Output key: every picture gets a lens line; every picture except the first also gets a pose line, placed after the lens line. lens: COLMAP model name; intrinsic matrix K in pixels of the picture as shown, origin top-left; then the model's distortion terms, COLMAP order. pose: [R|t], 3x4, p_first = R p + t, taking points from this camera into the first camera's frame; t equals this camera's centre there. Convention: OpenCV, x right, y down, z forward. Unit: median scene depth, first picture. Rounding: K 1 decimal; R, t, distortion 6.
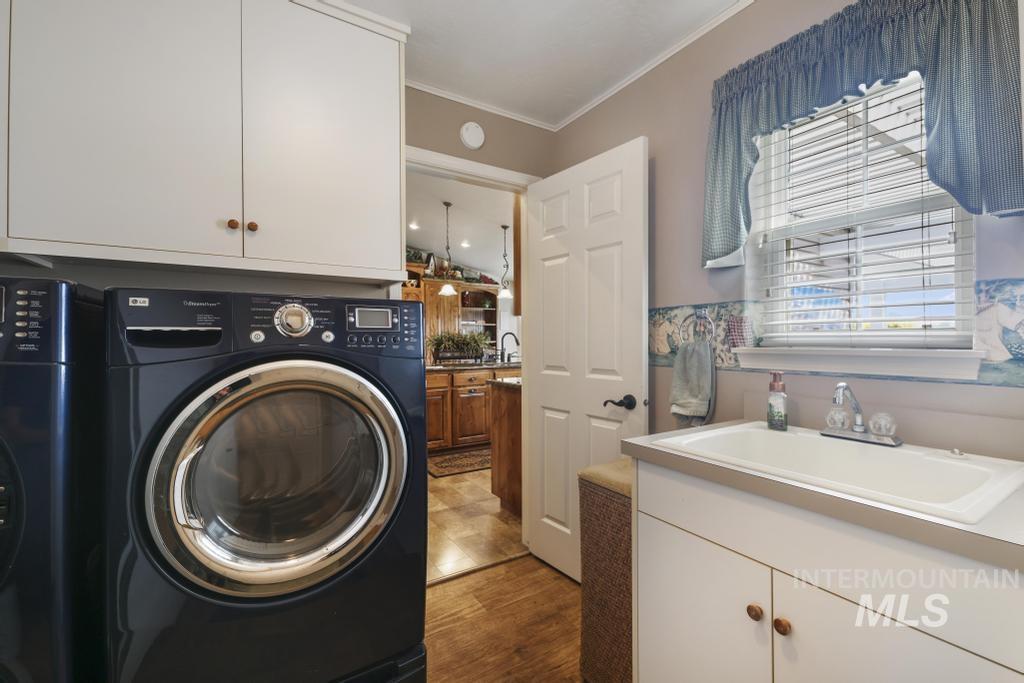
lens RADIAL K [[430.9, 0, 506.3], [0, 430.9, 337.1], [0, 0, 1]] dist [0.018776, -0.007140]
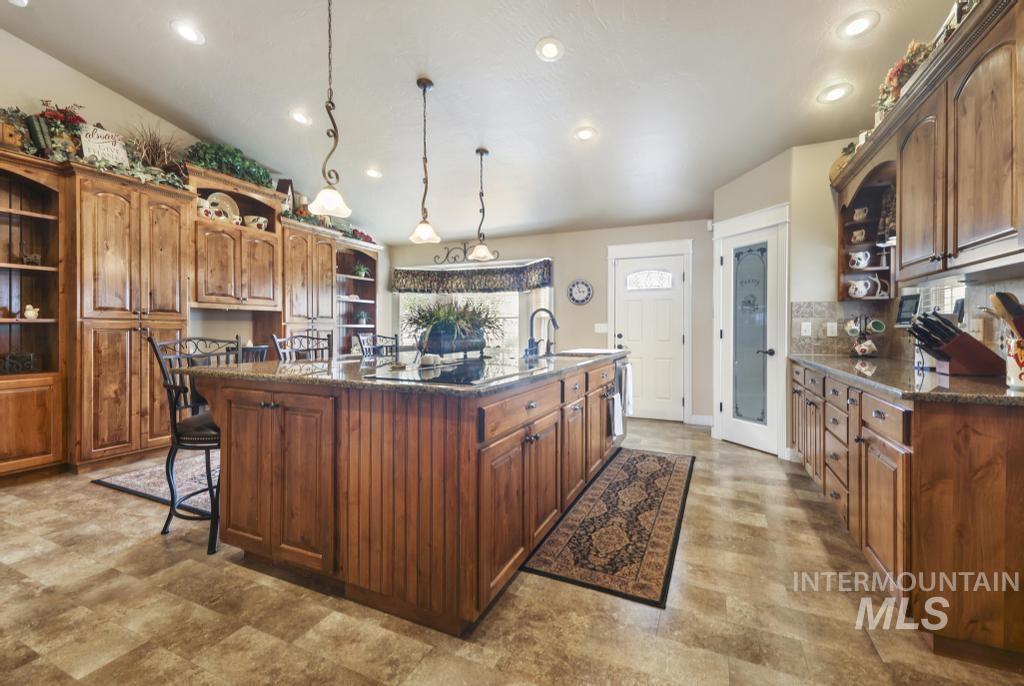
lens RADIAL K [[430.9, 0, 506.3], [0, 430.9, 338.6], [0, 0, 1]] dist [0.018776, -0.007140]
pose [[0.844307, -0.005037, 0.535836, -0.243015], [-0.009275, 0.999669, 0.024012, 0.013576], [-0.535779, -0.025243, 0.843981, 0.311651]]
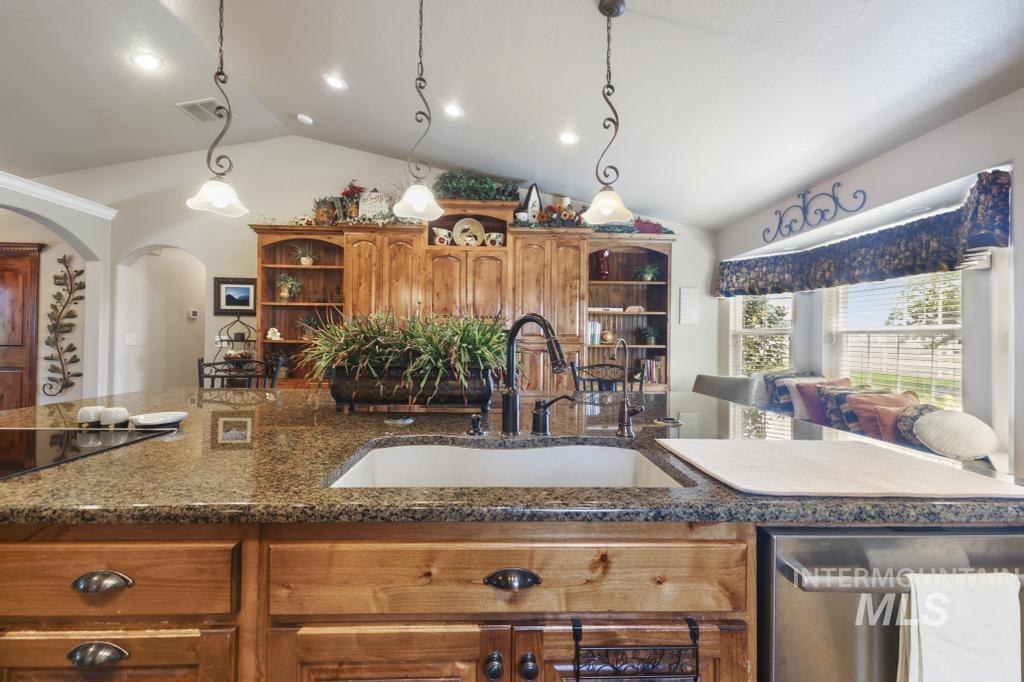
lens RADIAL K [[430.9, 0, 506.3], [0, 430.9, 336.6], [0, 0, 1]] dist [0.018776, -0.007140]
pose [[0.865434, 0.008036, -0.500959, 0.074589], [-0.010453, 0.999943, -0.002017, 0.002191], [0.500915, 0.006982, 0.865469, 0.507816]]
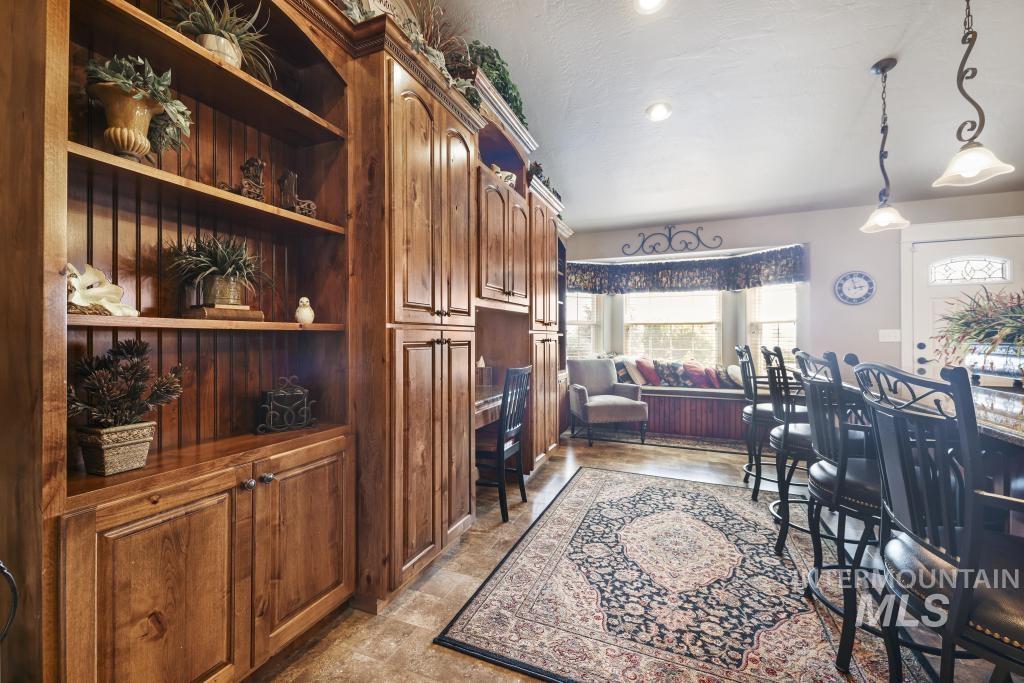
lens RADIAL K [[430.9, 0, 506.3], [0, 430.9, 337.1], [0, 0, 1]] dist [0.018776, -0.007140]
pose [[0.835673, 0.002588, 0.549221, -0.415484], [-0.003950, 0.999991, 0.001299, 0.015134], [-0.549213, -0.003255, 0.835676, 0.631034]]
